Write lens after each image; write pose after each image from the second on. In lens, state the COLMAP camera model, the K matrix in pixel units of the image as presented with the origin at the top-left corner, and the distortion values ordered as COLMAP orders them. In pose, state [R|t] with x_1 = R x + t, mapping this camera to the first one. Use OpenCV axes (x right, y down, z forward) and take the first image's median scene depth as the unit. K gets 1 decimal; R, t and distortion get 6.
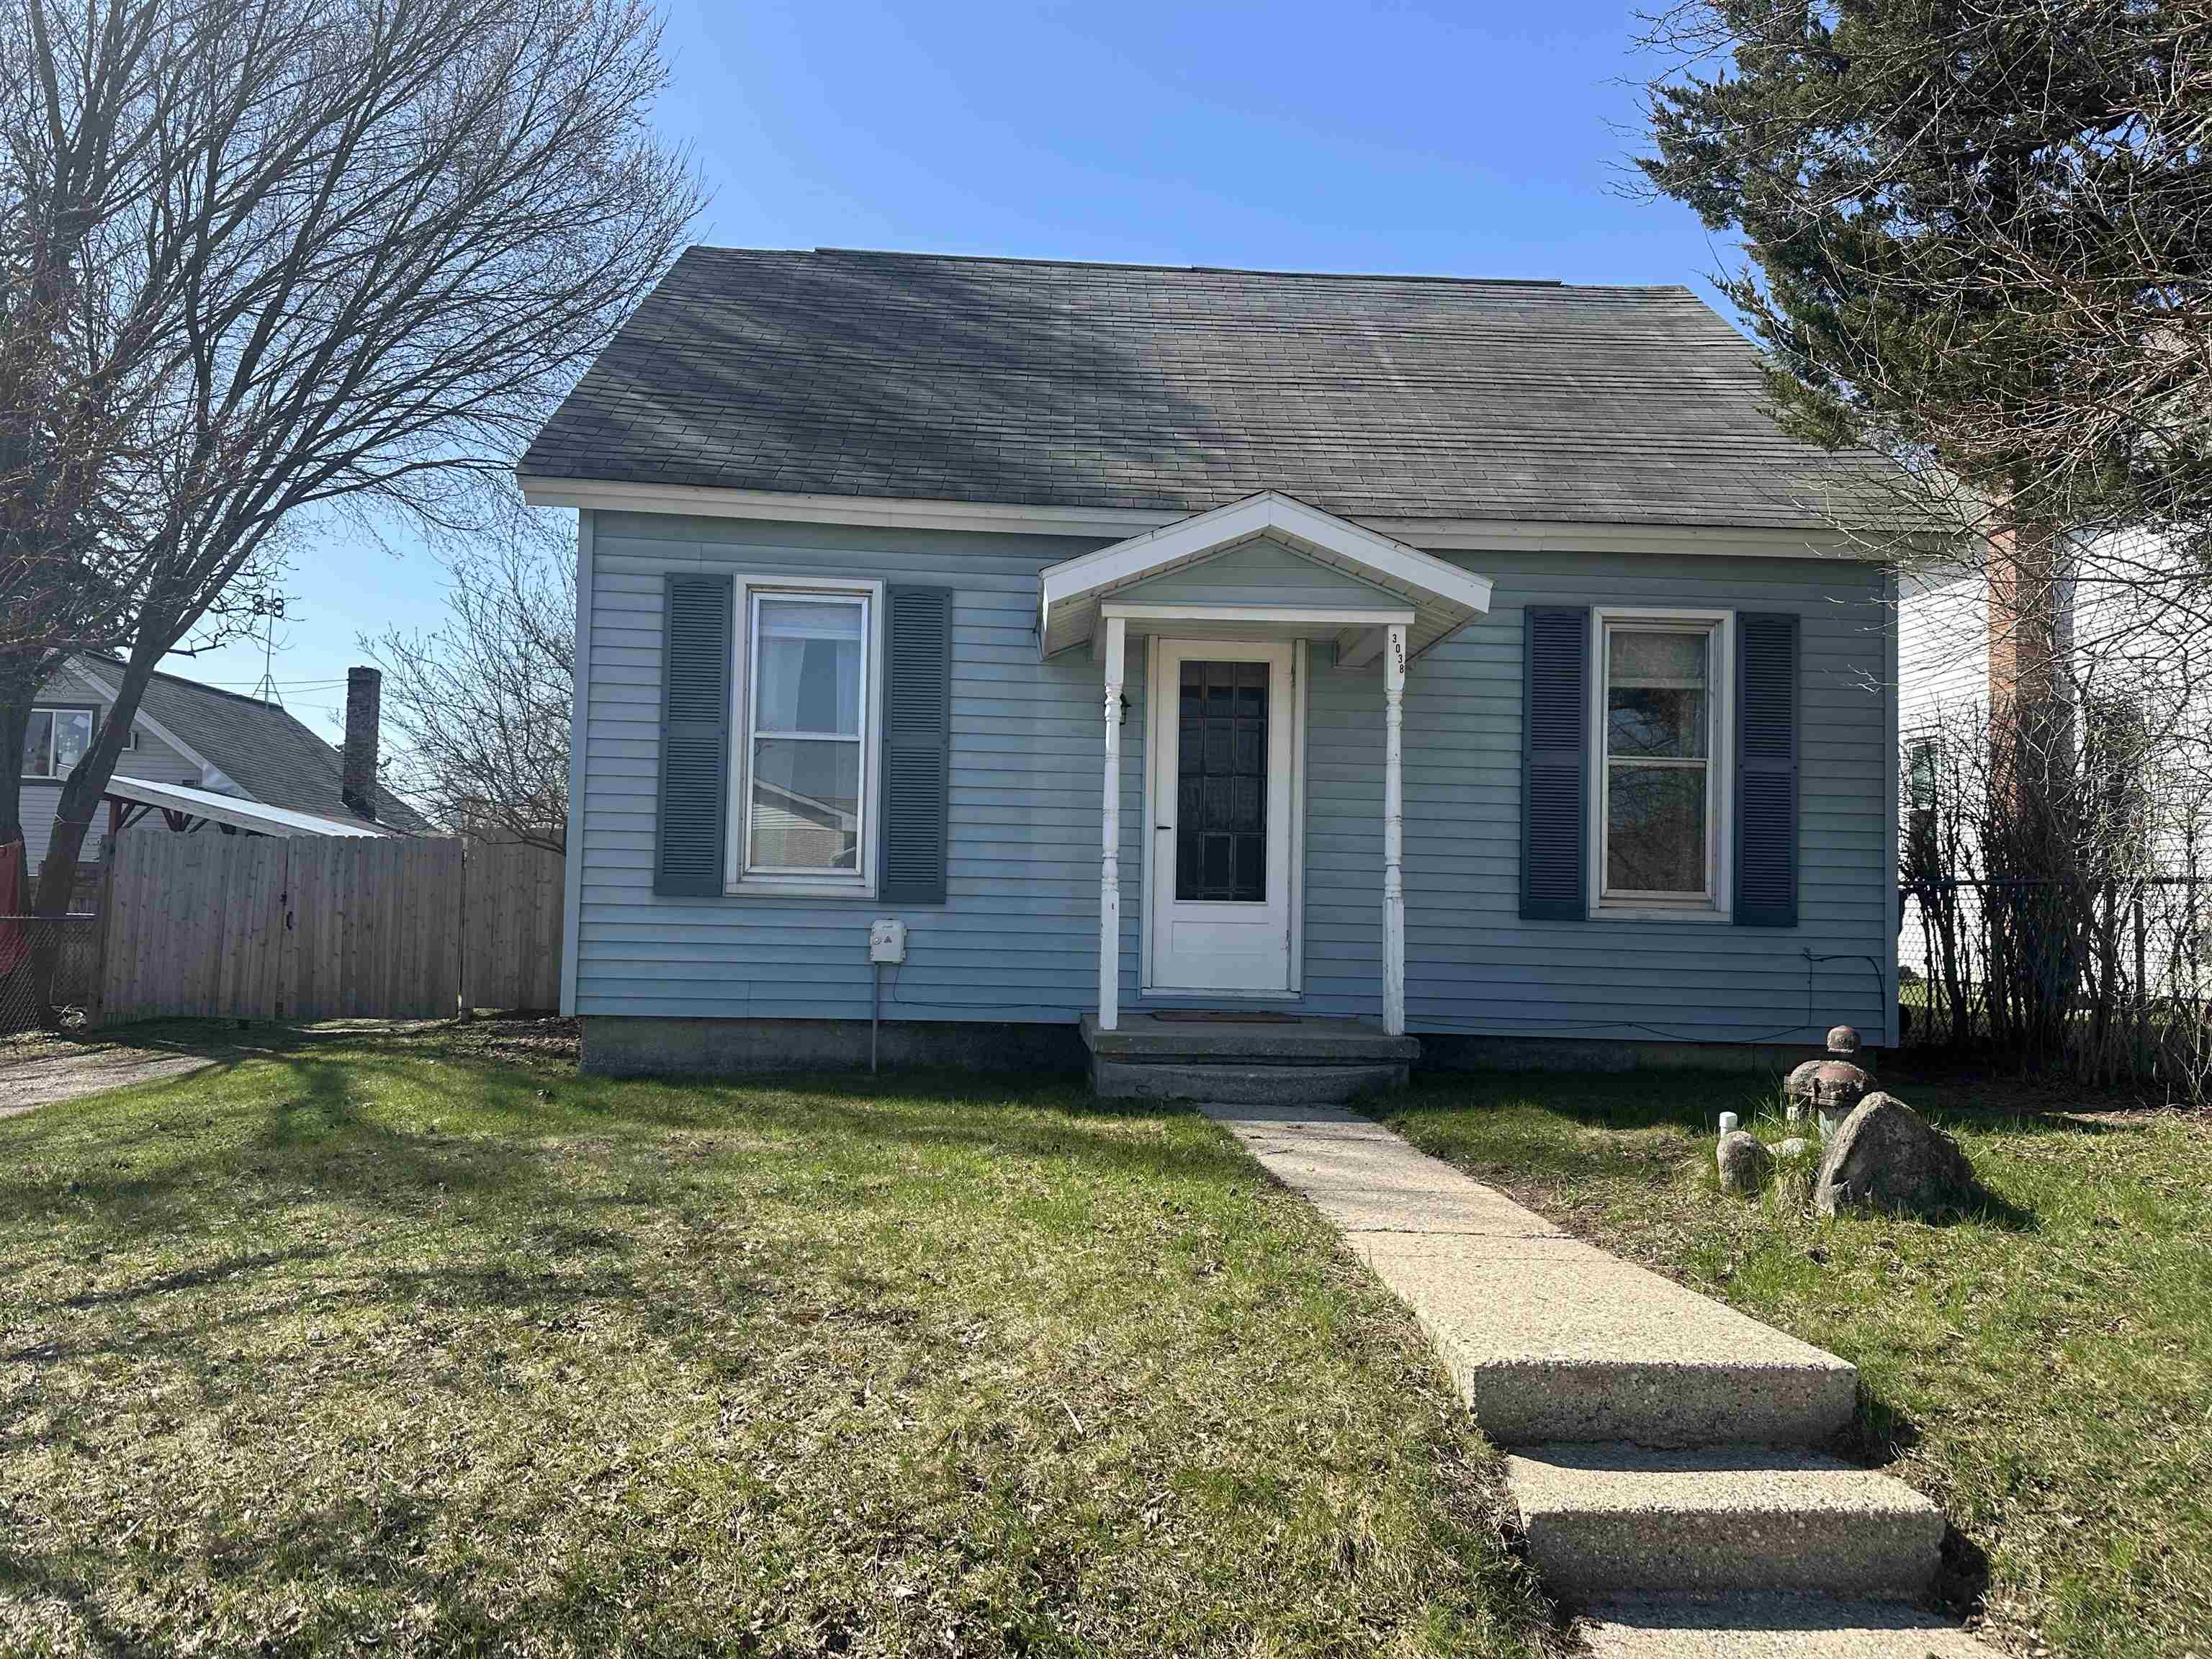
lens RADIAL K [[1531.5, 0, 1106.0], [0, 1531.5, 829.5], [0, 0, 1]] dist [0.129617, -0.221289]
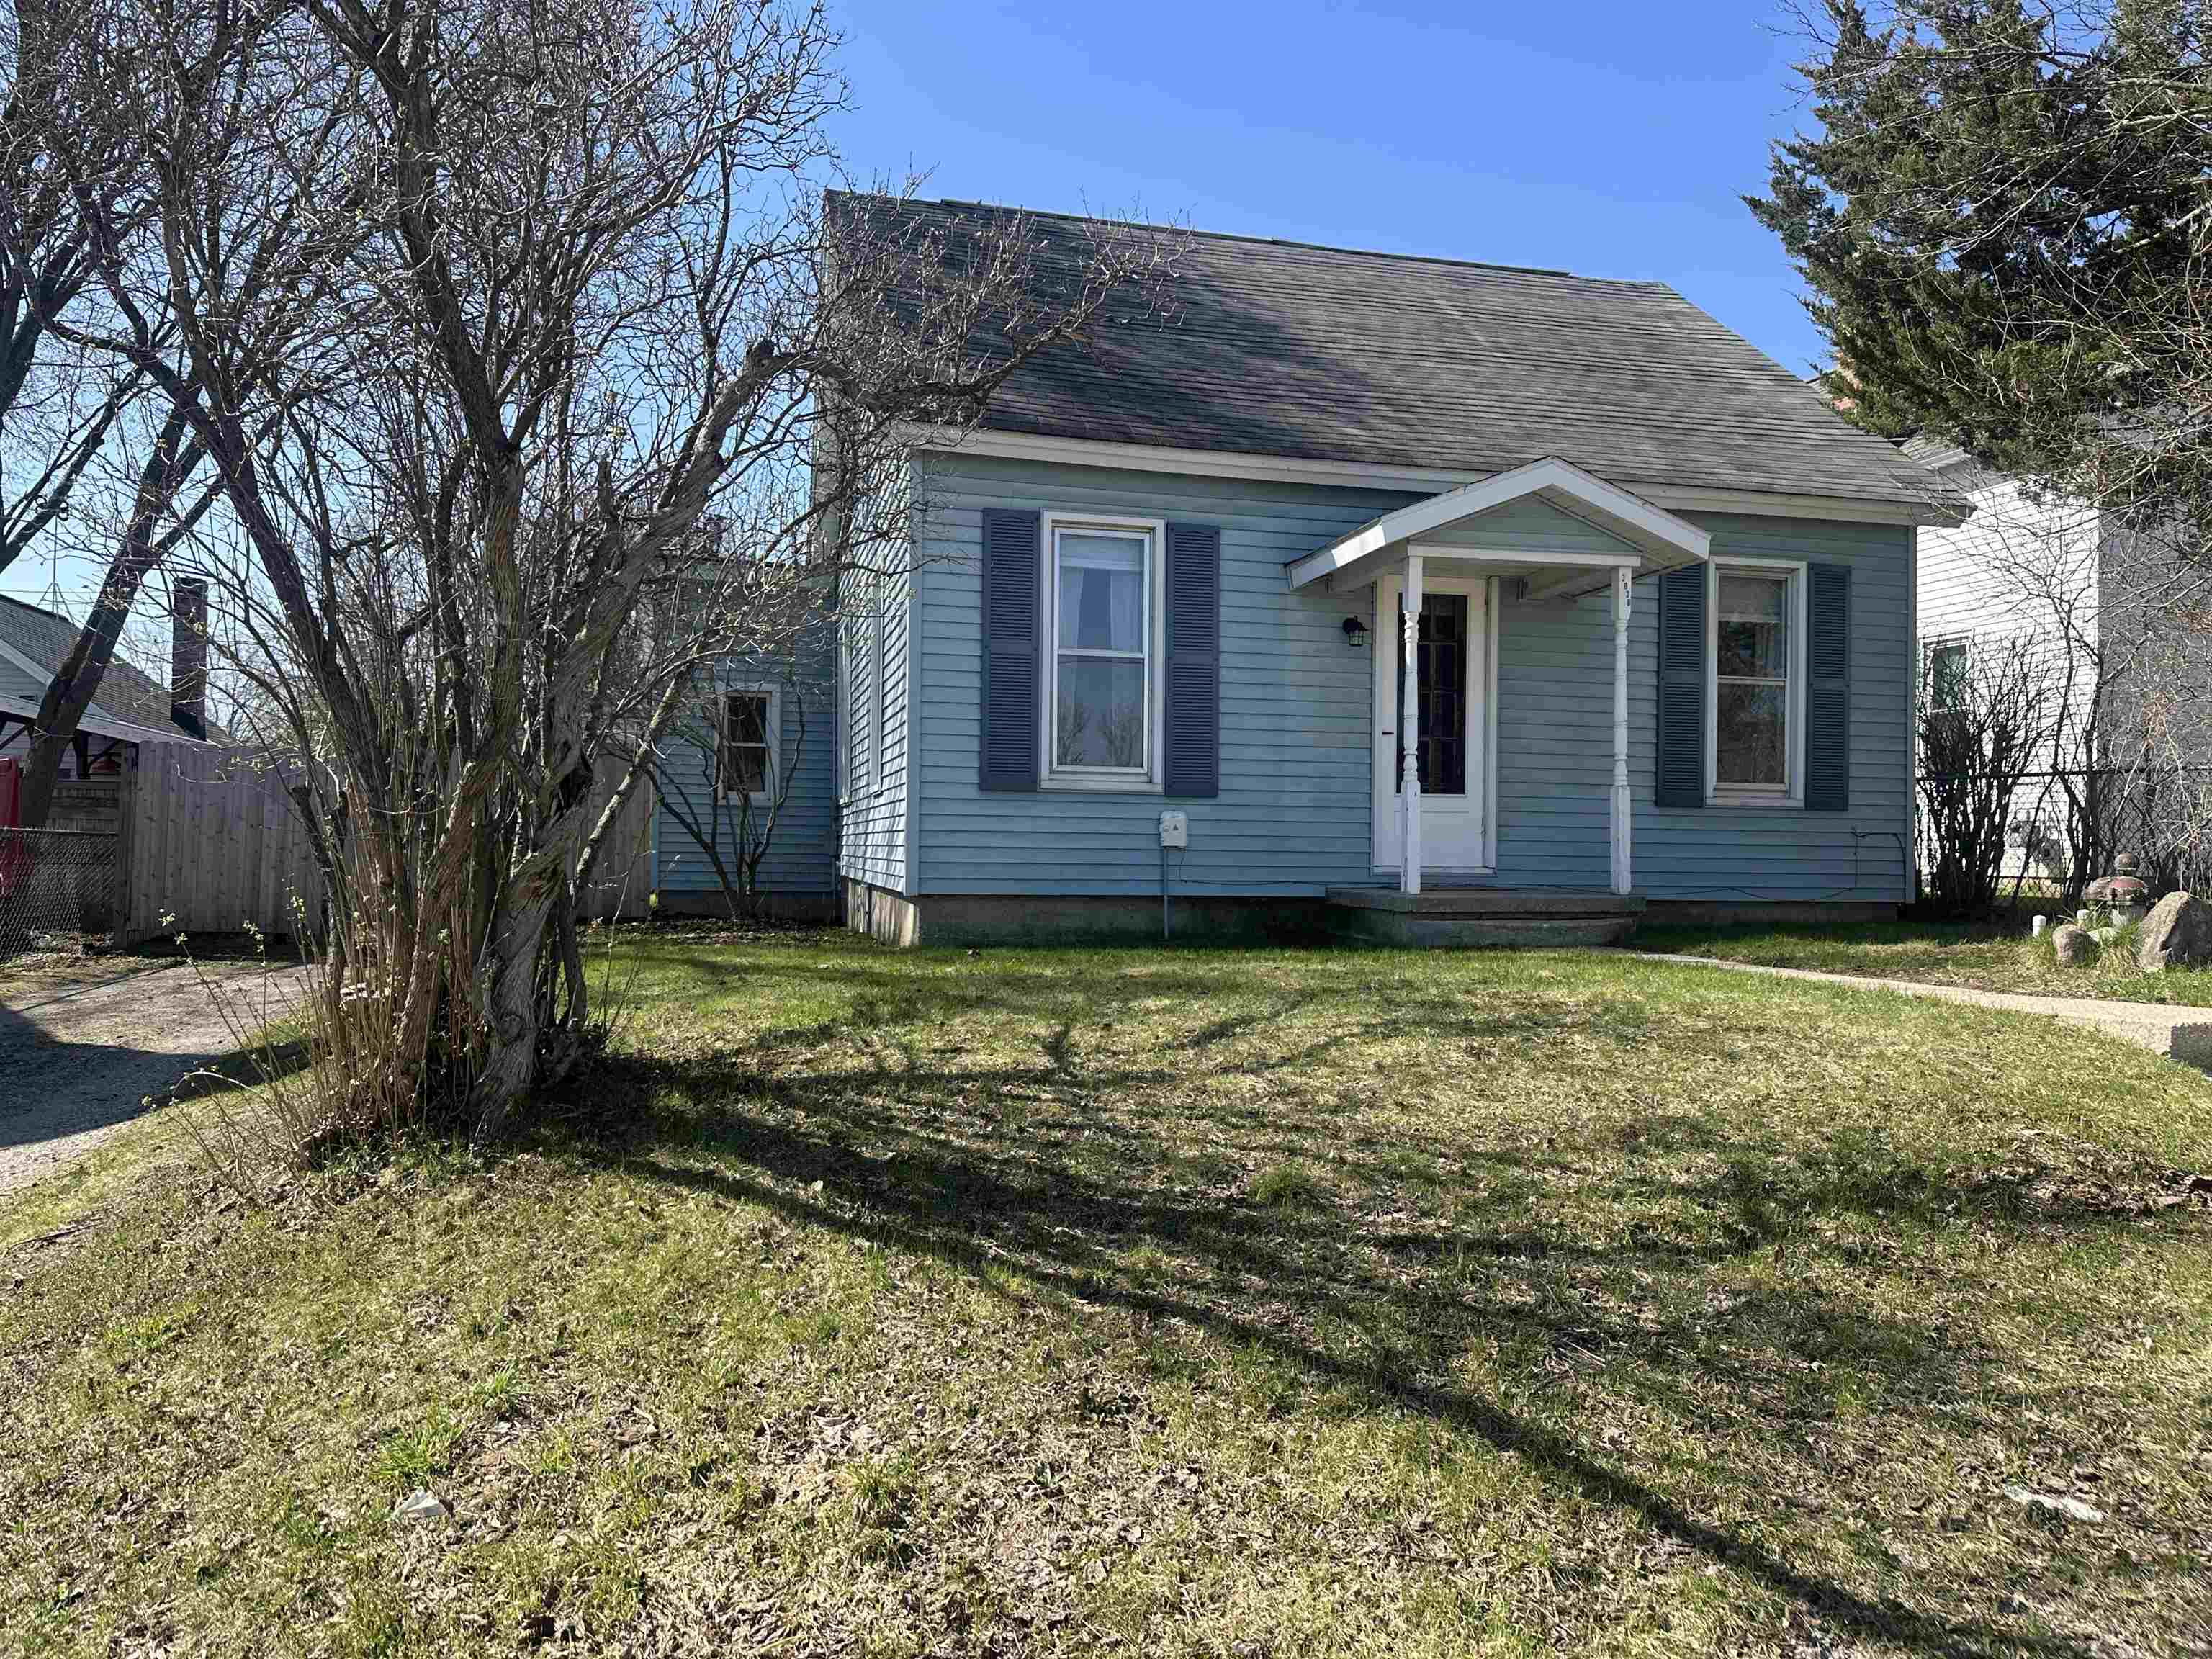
lens RADIAL K [[1531.5, 0, 1106.0], [0, 1531.5, 829.5], [0, 0, 1]] dist [0.129617, -0.221289]
pose [[0.978441, -0.010332, 0.206269, -0.429479], [0.000829, 0.998936, 0.046105, 0.018557], [-0.206526, -0.044940, 0.977409, -0.136767]]
